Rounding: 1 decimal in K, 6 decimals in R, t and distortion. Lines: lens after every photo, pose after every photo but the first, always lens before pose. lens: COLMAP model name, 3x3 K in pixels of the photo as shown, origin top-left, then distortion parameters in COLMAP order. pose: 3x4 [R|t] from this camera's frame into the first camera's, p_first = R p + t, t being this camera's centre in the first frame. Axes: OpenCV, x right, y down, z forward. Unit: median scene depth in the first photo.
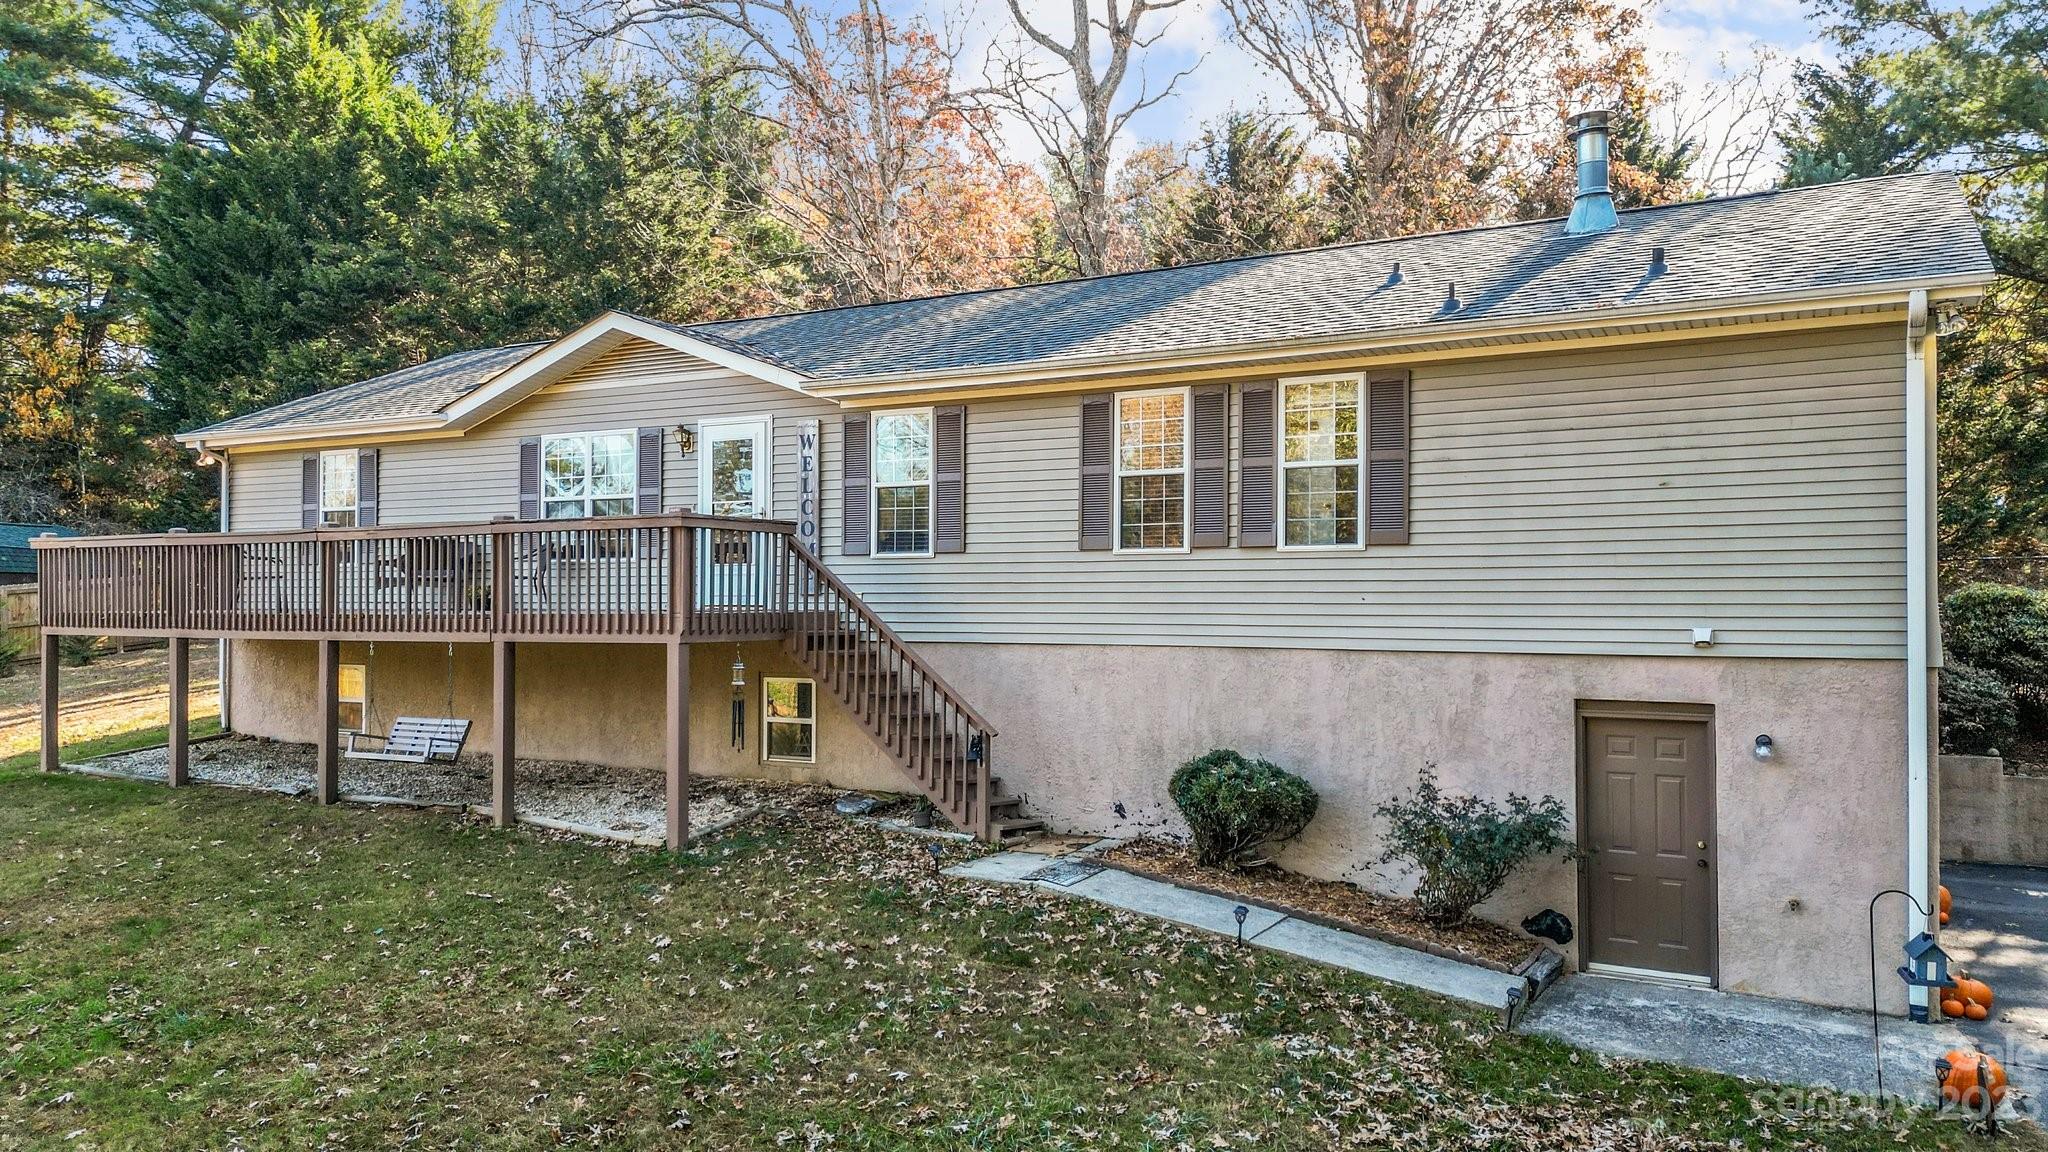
lens RADIAL K [[1453.0, 0, 1024.0], [0, 1453.0, 576.0], [0, 0, 1]] dist [0.103709, -0.113934]
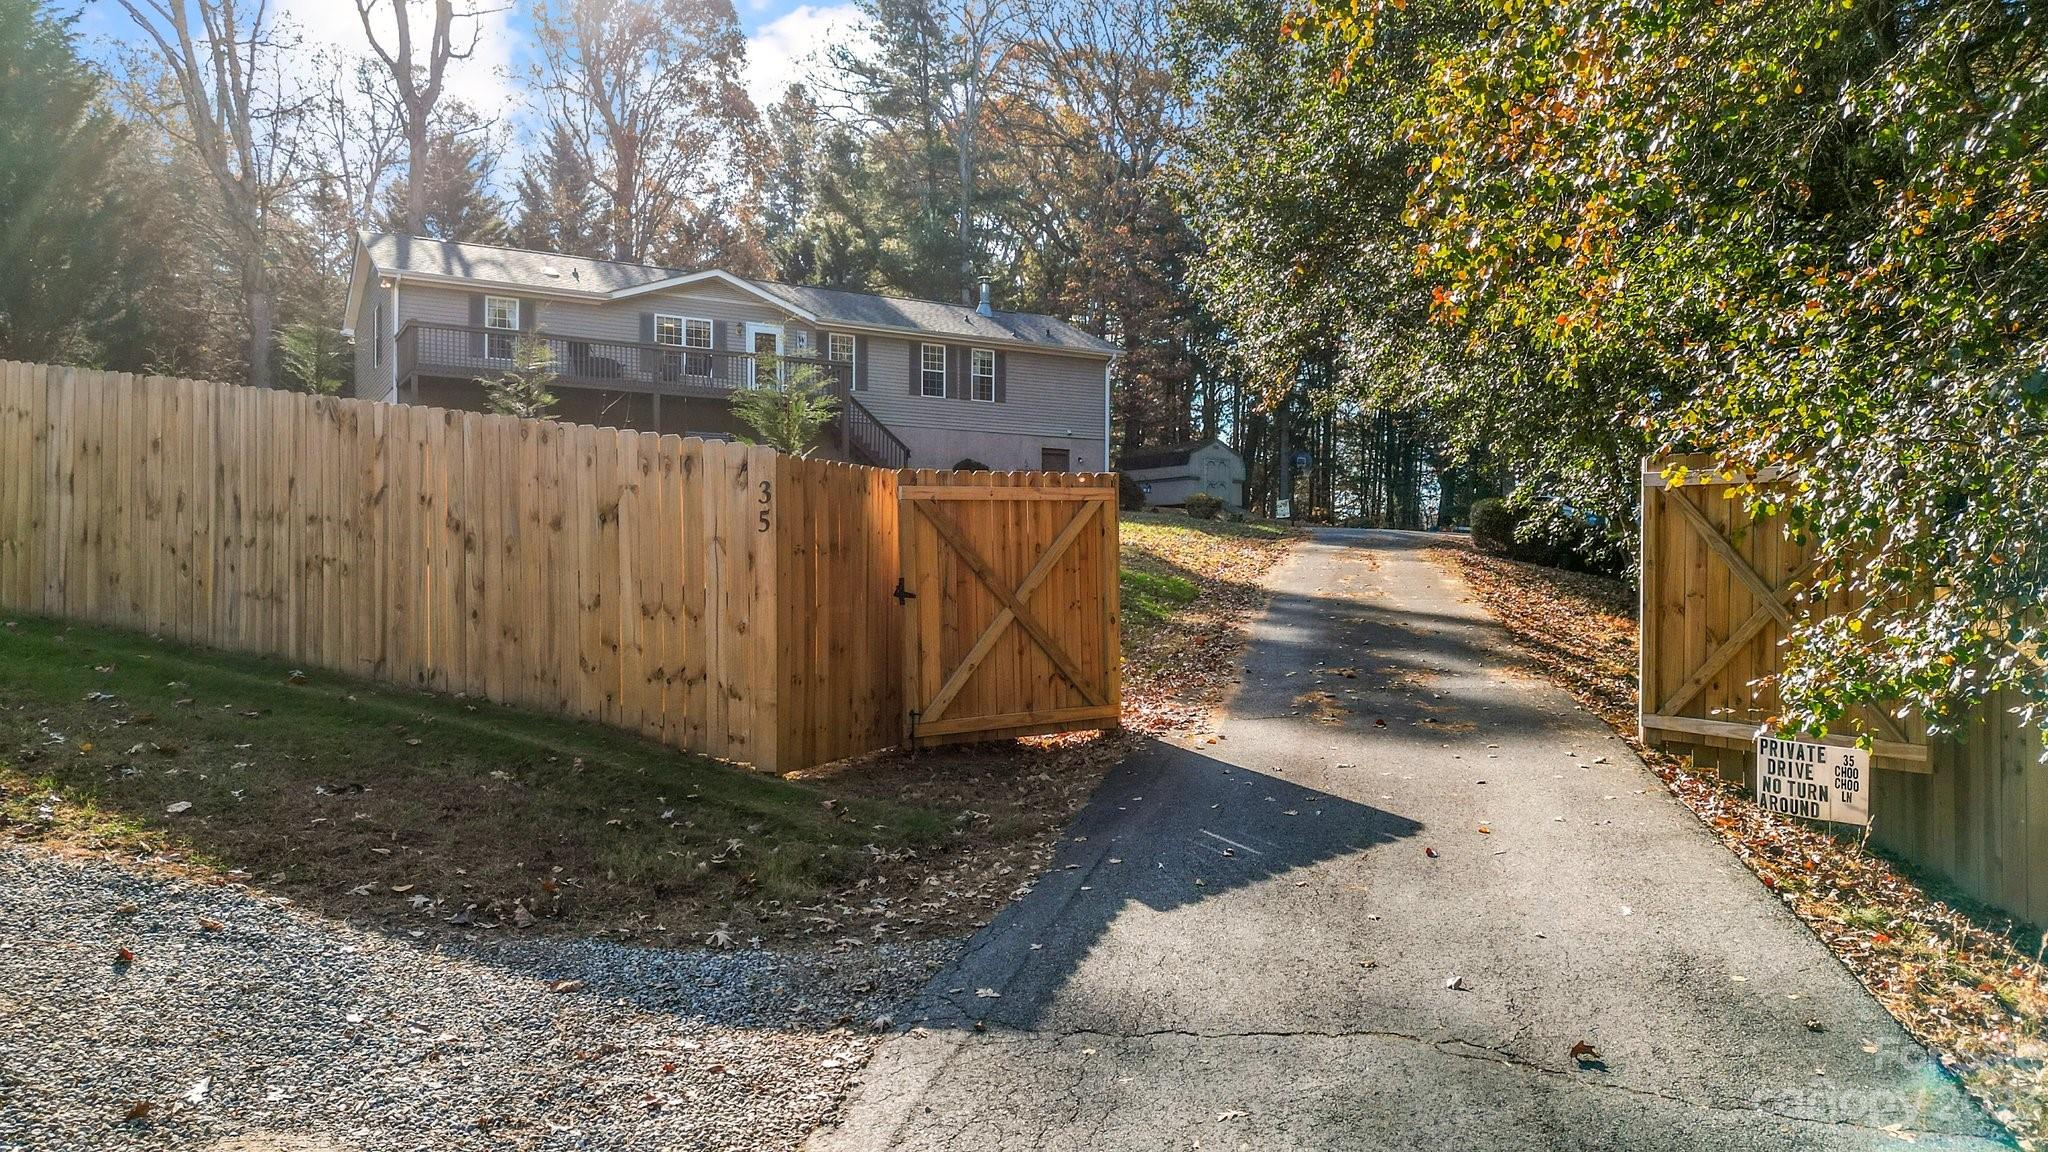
lens RADIAL K [[1453.0, 0, 1024.0], [0, 1453.0, 576.0], [0, 0, 1]] dist [0.103709, -0.113934]
pose [[0.506470, 0.016035, 0.862108, -2.266870], [-0.020136, 0.999774, -0.006766, 0.348246], [-0.862022, -0.013933, 0.506679, -0.668327]]
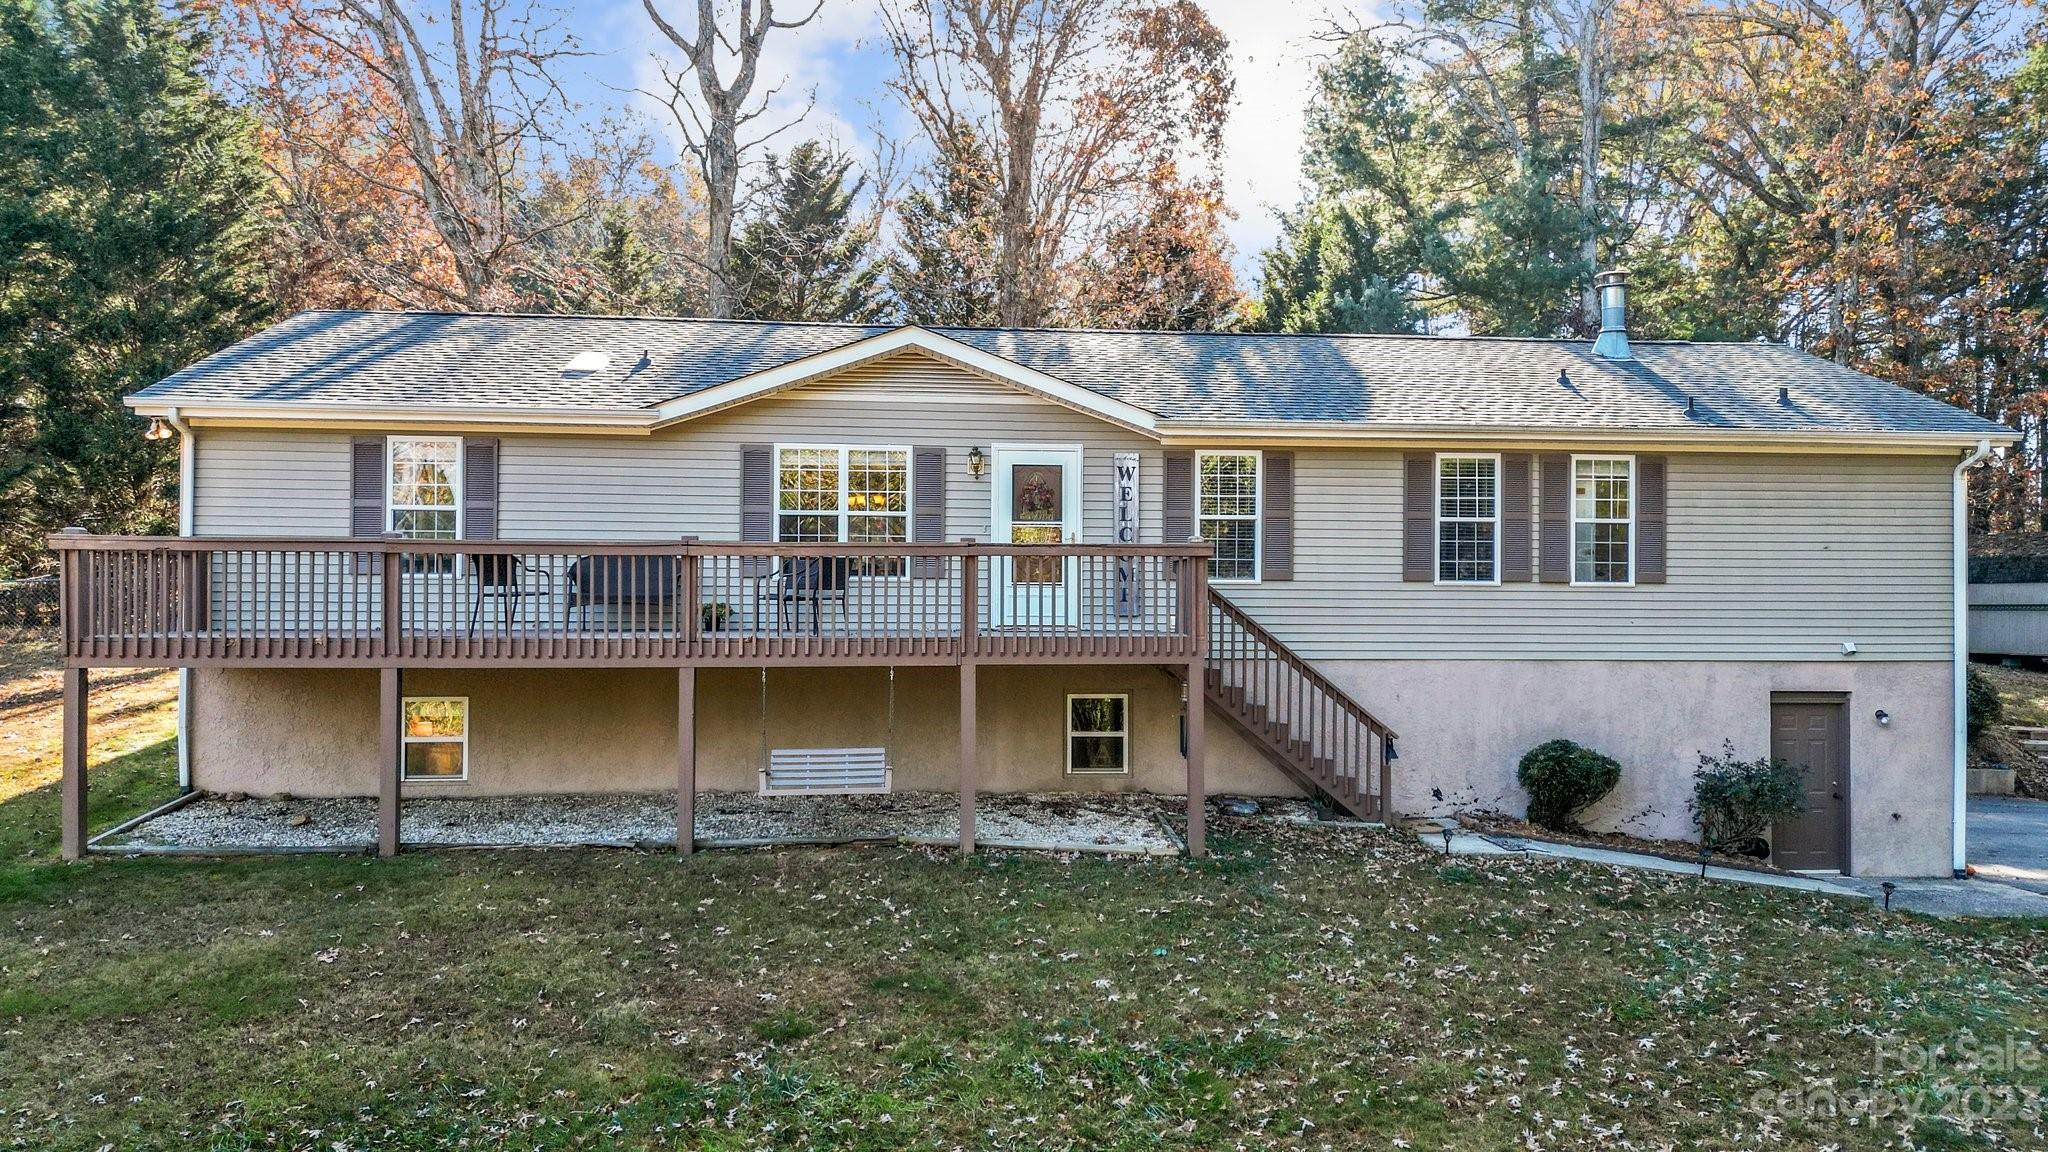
lens RADIAL K [[1453.0, 0, 1024.0], [0, 1453.0, 576.0], [0, 0, 1]] dist [0.103709, -0.113934]
pose [[0.816025, 0.015195, 0.577817, -0.875136], [-0.014232, 0.999880, -0.006194, -0.009441], [-0.577841, -0.003169, 0.816143, 0.181696]]
